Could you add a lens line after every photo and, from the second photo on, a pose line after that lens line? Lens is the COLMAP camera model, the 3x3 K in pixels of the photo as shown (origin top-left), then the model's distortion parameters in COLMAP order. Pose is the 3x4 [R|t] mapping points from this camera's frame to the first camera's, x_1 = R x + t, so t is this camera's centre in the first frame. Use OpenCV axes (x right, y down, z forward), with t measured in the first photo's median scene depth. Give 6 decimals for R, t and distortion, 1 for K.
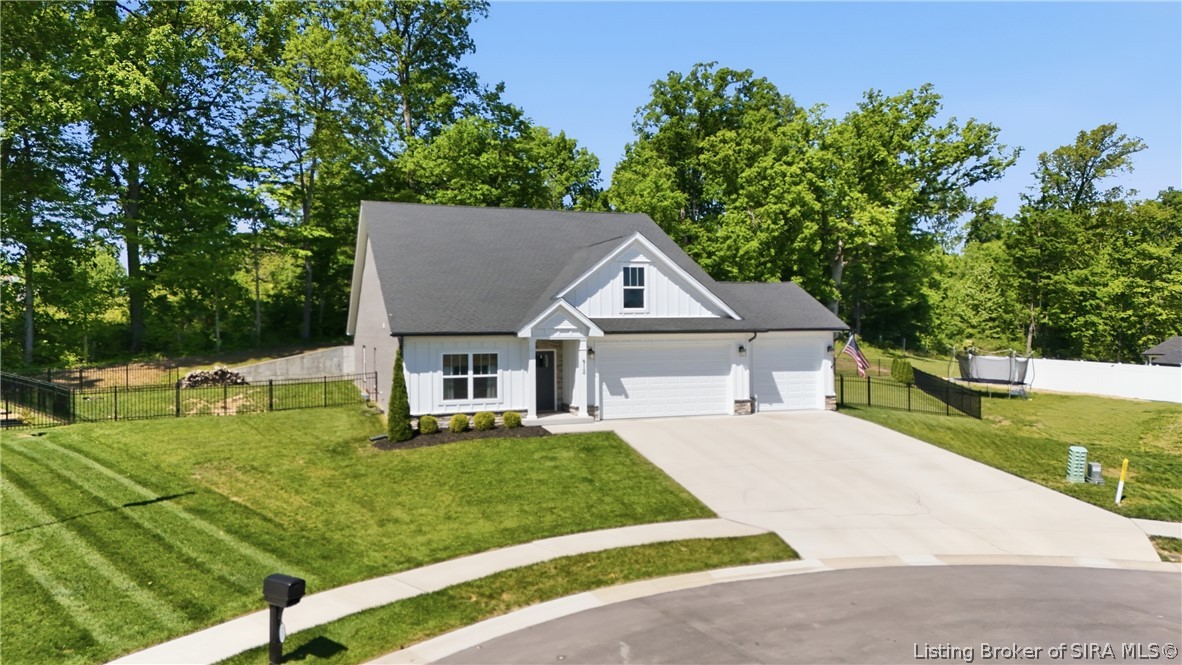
lens RADIAL K [[867.1, 0, 591.0], [0, 867.1, 332.5], [0, 0, 1]] dist [0.074595, -0.065917]
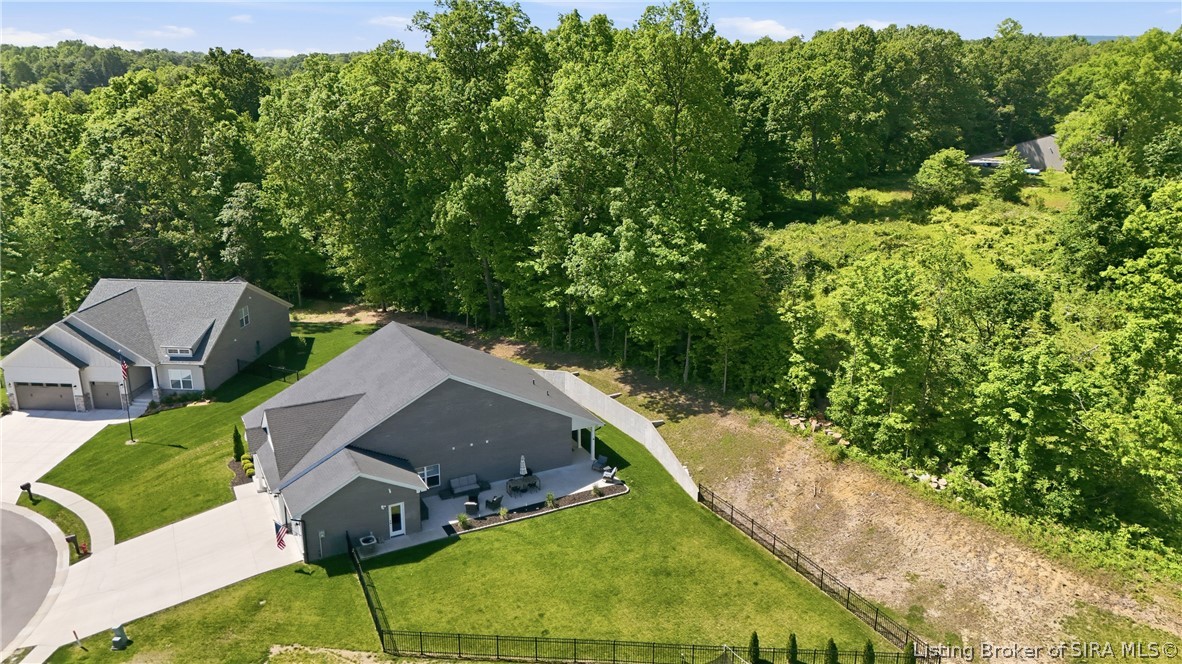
lens RADIAL K [[882.5, 0, 599.3], [0, 882.5, 345.4], [0, 0, 1]] dist [0.115065, -0.125798]
pose [[0.146853, 0.314980, -0.937668, 1.862846], [-0.010190, 0.948377, 0.316982, -0.842293], [0.989106, -0.036994, 0.142482, 1.419338]]
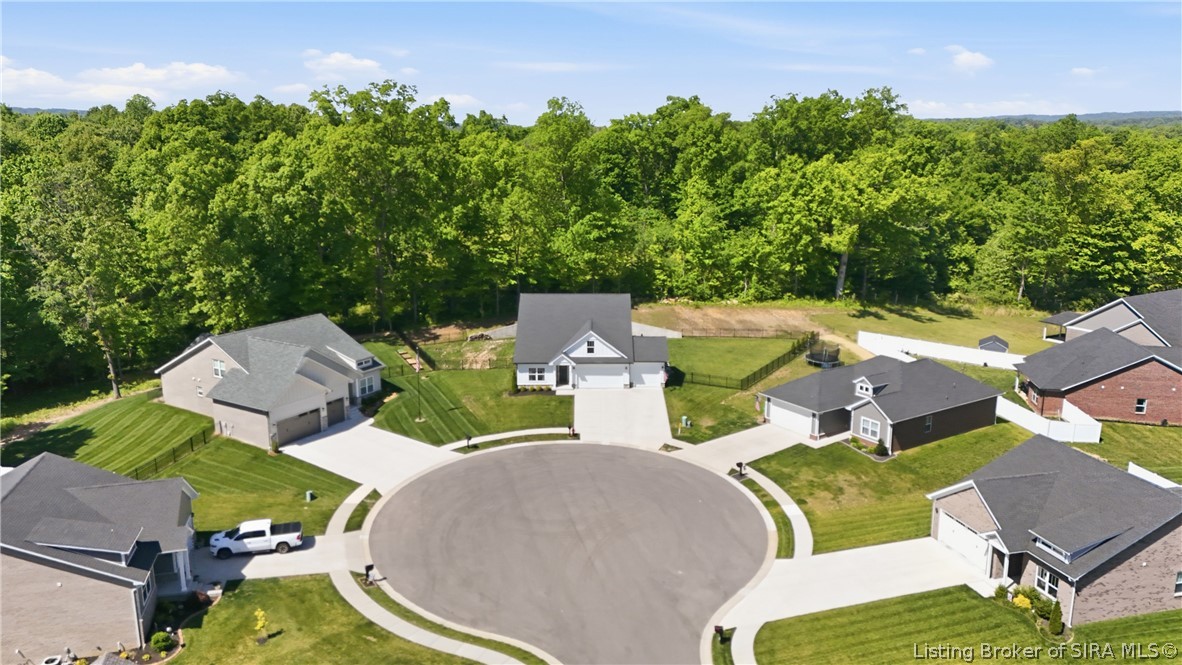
lens RADIAL K [[874.8, 0, 591.0], [0, 874.8, 332.5], [0, 0, 1]] dist [0.076987, -0.069809]
pose [[0.944717, 0.079326, -0.318146, 1.050937], [-0.008023, 0.975595, 0.219430, -0.796476], [0.327788, -0.204747, 0.922298, -1.898791]]
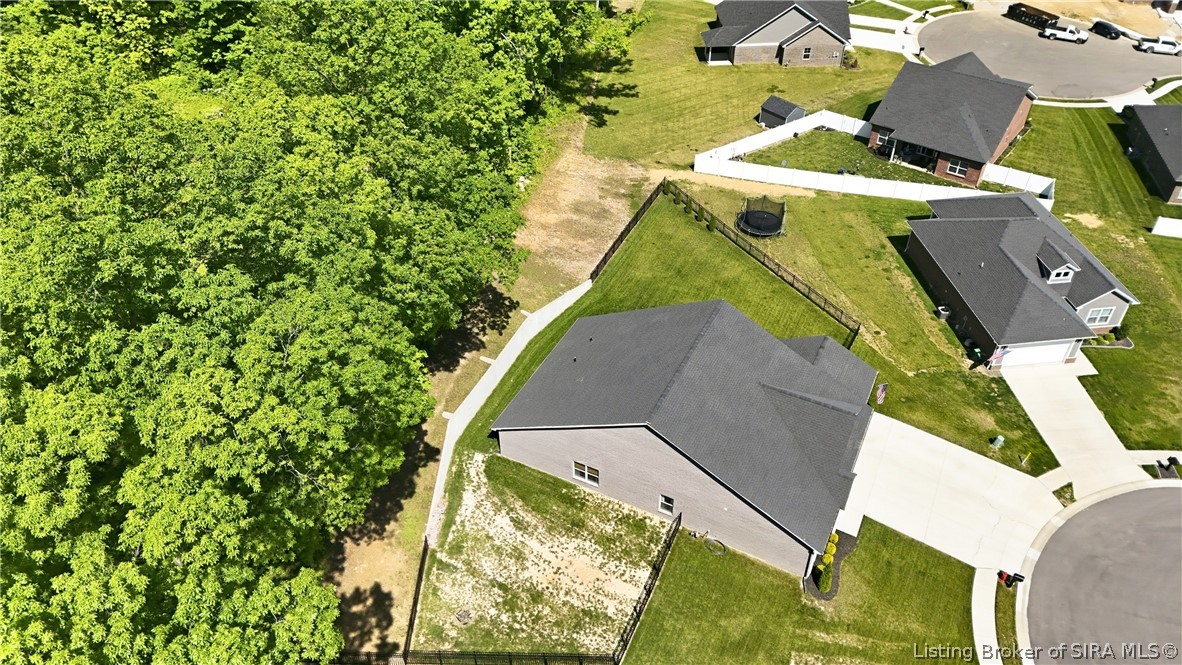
lens RADIAL K [[867.1, 0, 591.0], [0, 867.1, 332.5], [0, 0, 1]] dist [0.074595, -0.065917]
pose [[0.716154, -0.449348, 0.534051, -1.216589], [0.009773, 0.771560, 0.636082, -1.390073], [-0.697874, -0.450313, 0.556947, 0.446569]]
